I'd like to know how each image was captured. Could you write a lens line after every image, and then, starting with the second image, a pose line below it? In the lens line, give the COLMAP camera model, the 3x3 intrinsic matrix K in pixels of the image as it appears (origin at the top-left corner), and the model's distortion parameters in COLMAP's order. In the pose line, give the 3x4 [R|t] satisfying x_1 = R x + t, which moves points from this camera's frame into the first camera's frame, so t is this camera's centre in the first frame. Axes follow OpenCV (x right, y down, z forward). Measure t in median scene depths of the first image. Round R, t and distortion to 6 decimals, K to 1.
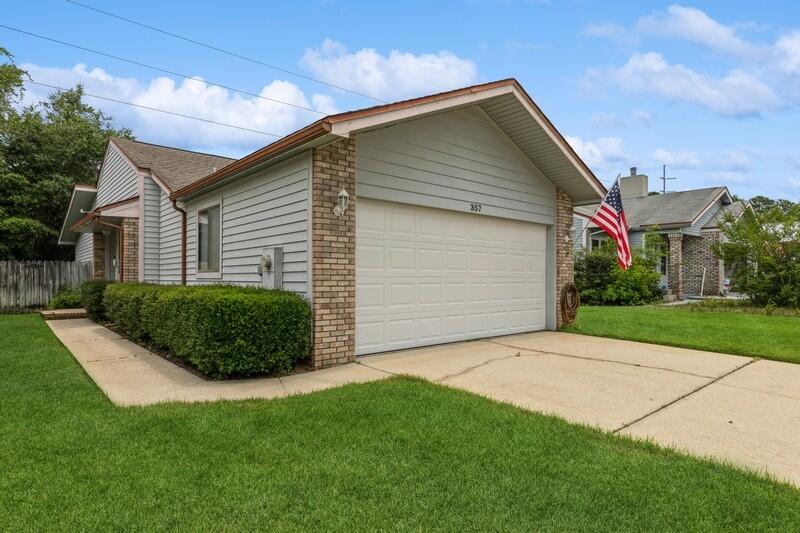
lens RADIAL K [[444.6, 0, 399.0], [0, 444.6, 269.4], [0, 0, 1]] dist [0.016027, 0.000259]
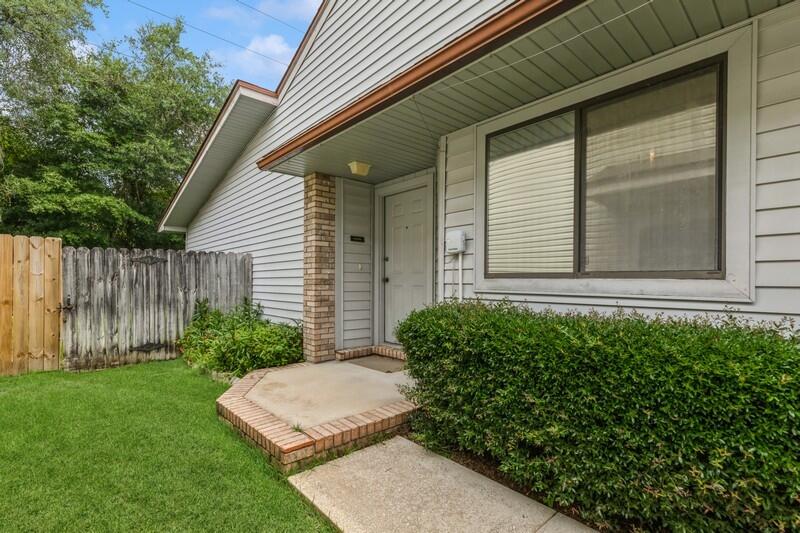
lens RADIAL K [[365.2, 0, 400.2], [0, 365.2, 271.8], [0, 0, 1]] dist [0.003216, -0.000021]
pose [[0.999650, 0.001631, 0.026414, -0.565455], [-0.001398, 0.999960, -0.008832, 0.007446], [-0.026427, 0.008792, 0.999612, 0.618536]]
